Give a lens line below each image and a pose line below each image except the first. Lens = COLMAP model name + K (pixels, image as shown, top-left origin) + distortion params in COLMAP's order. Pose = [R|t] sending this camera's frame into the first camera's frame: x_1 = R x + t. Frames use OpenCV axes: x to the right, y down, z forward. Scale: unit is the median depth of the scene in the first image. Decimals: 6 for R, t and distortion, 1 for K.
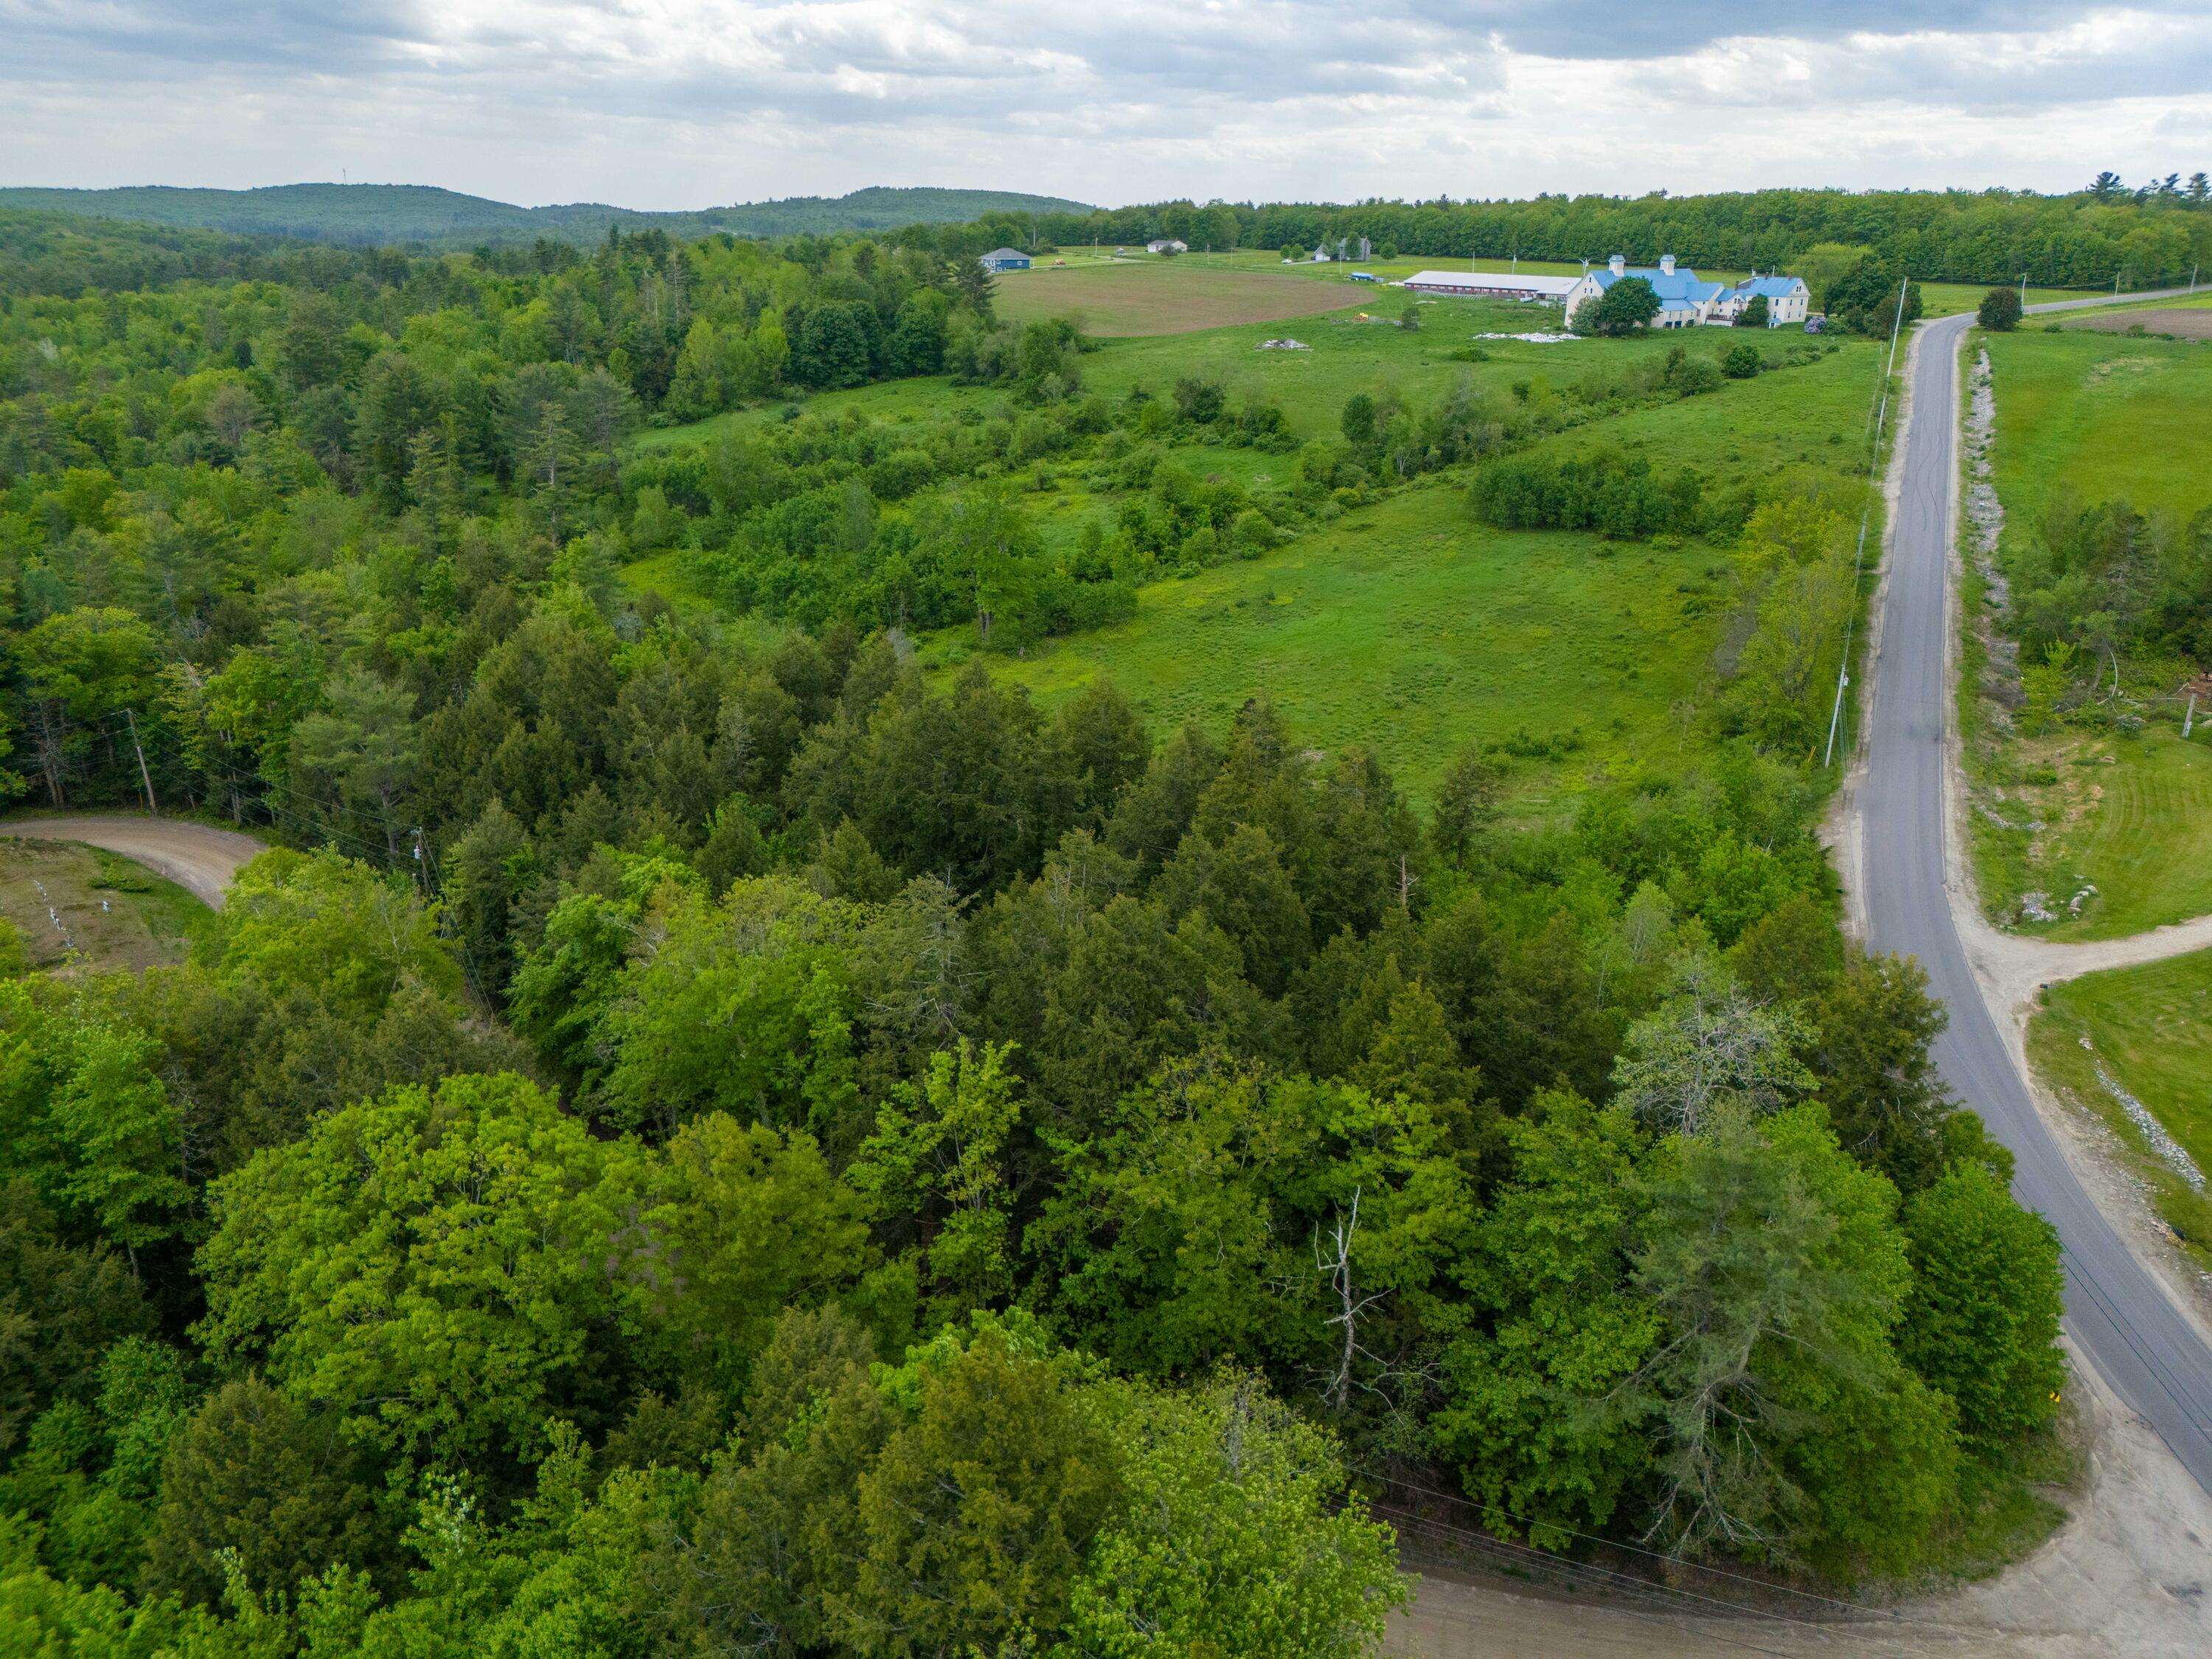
lens RADIAL K [[1523.6, 0, 1106.0], [0, 1523.6, 829.5], [0, 0, 1]] dist [0.060471, -0.087868]
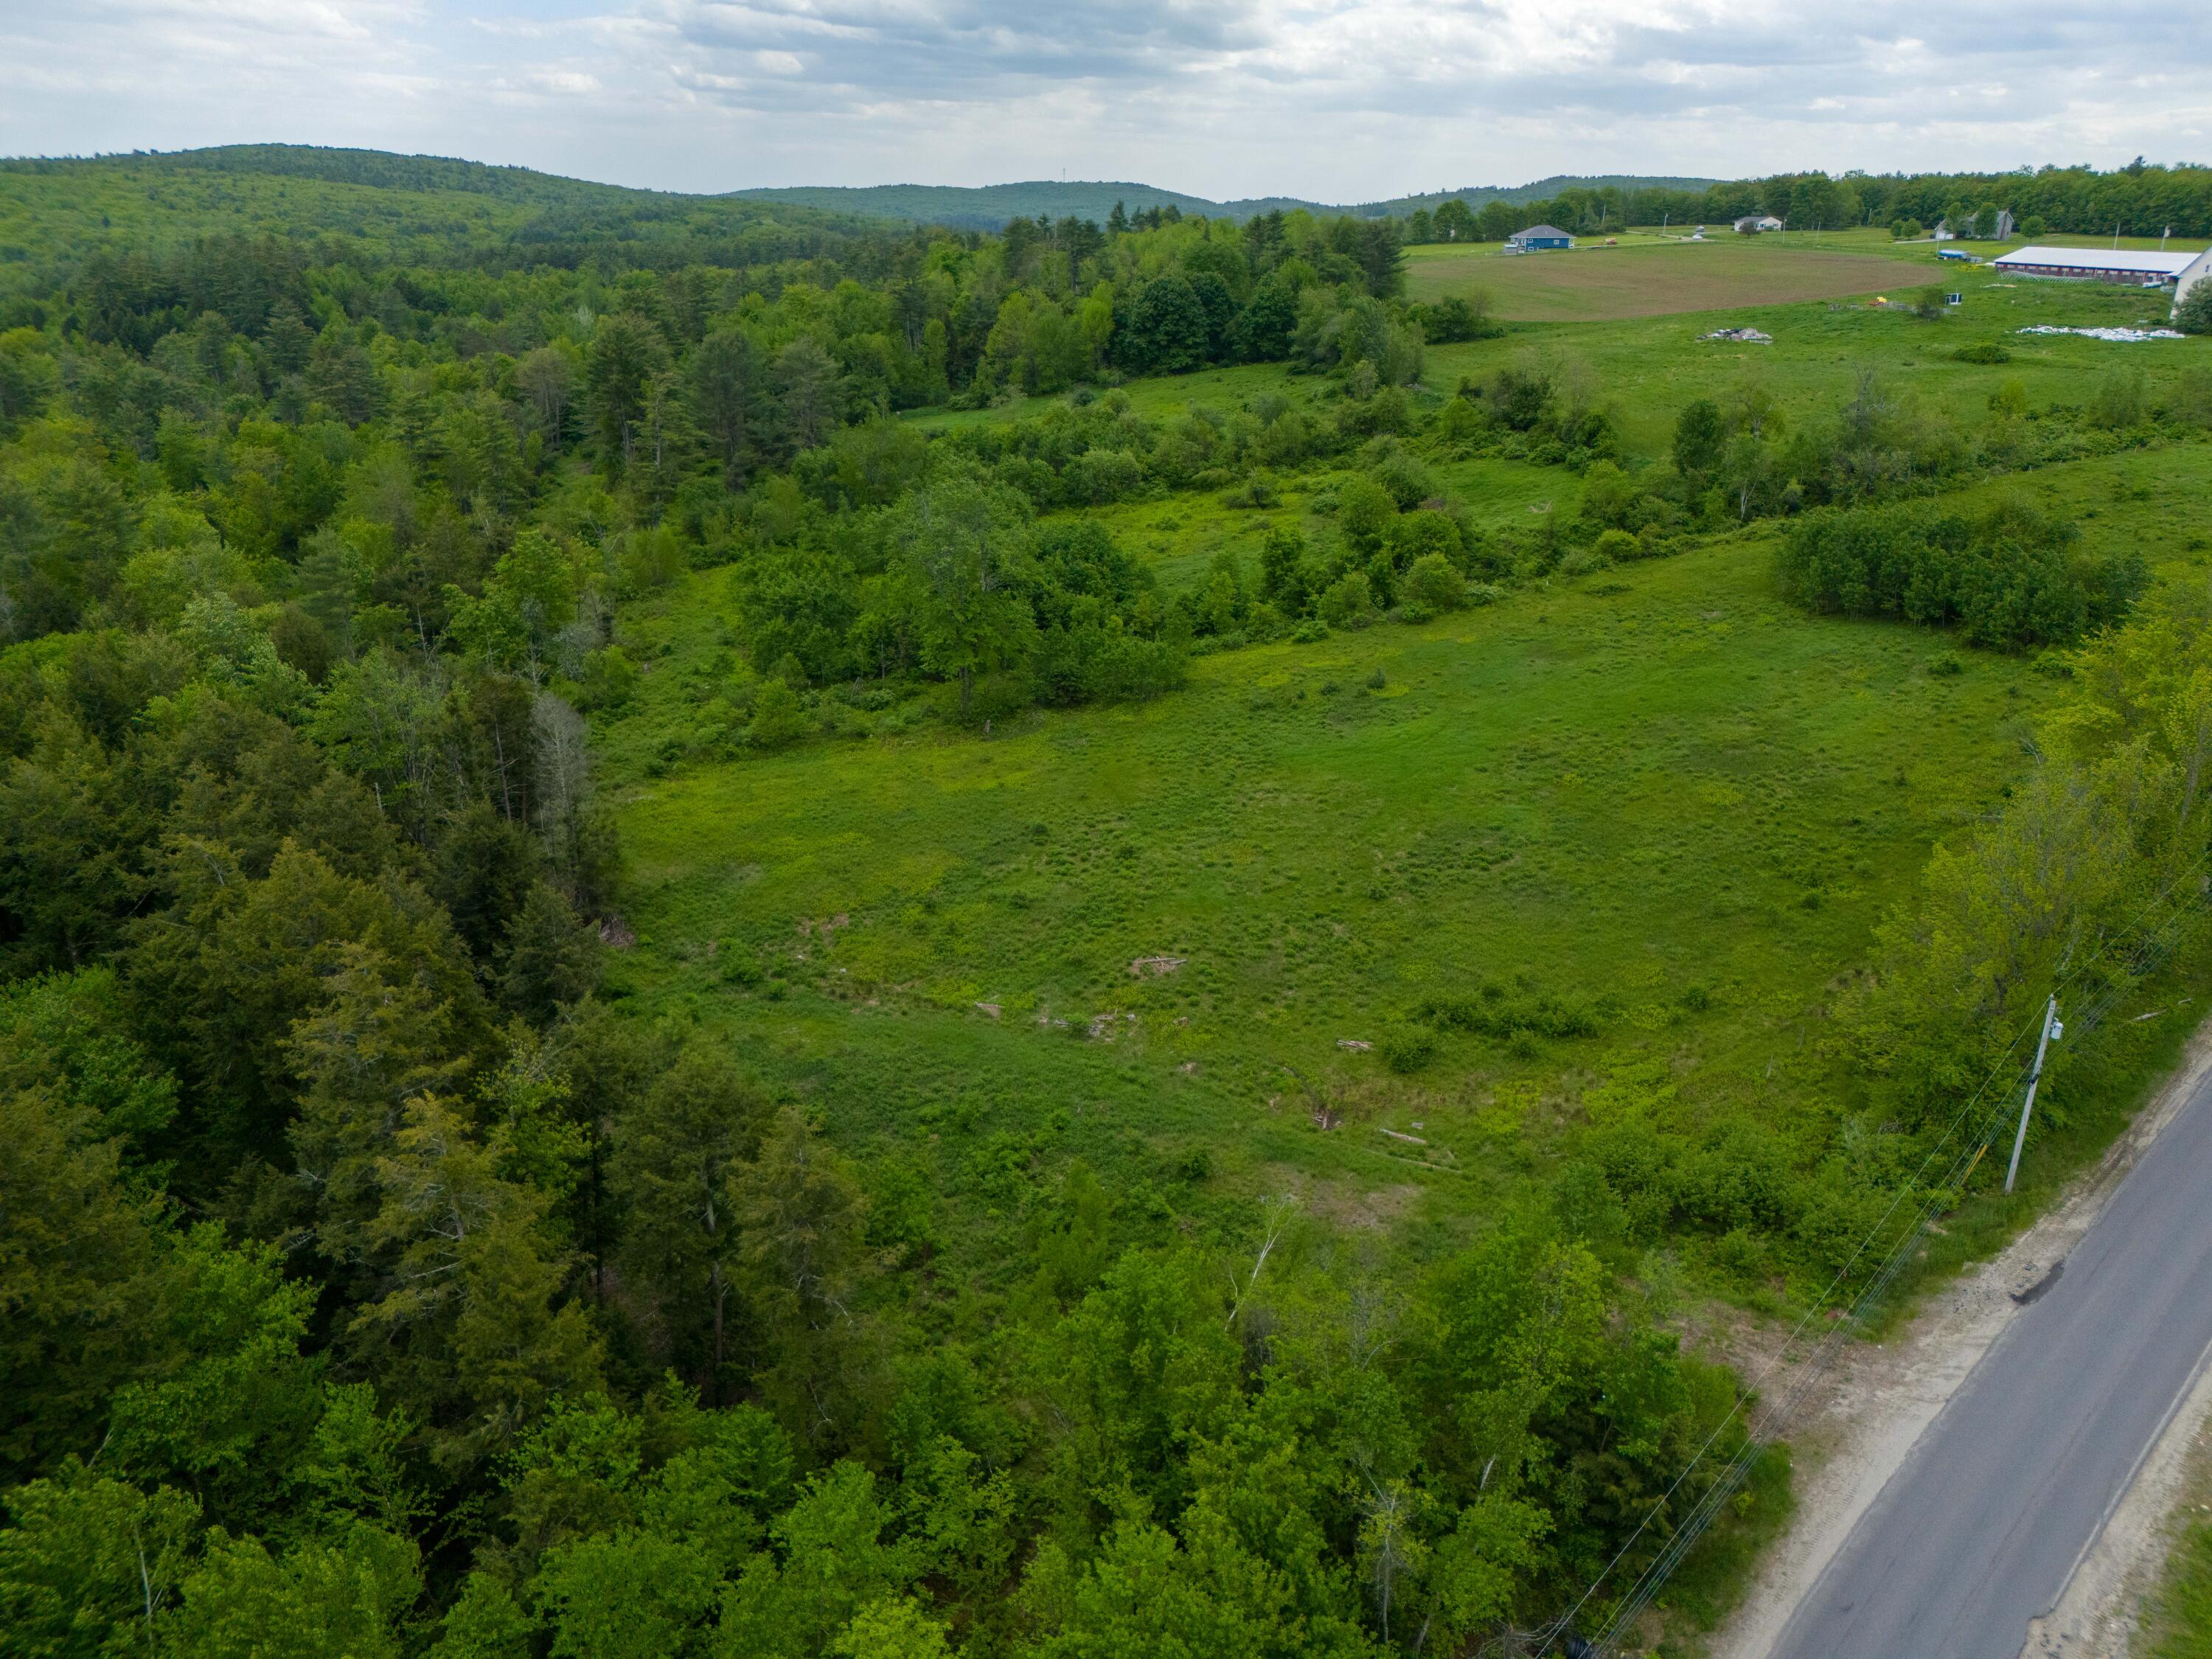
lens RADIAL K [[1564.0, 0, 1106.0], [0, 1564.0, 829.5], [0, 0, 1]] dist [-0.001163, -0.003643]
pose [[0.920757, 0.137126, -0.365244, 0.155383], [-0.137583, 0.990177, 0.024912, -0.052904], [0.365072, 0.027314, 0.930579, 0.182681]]
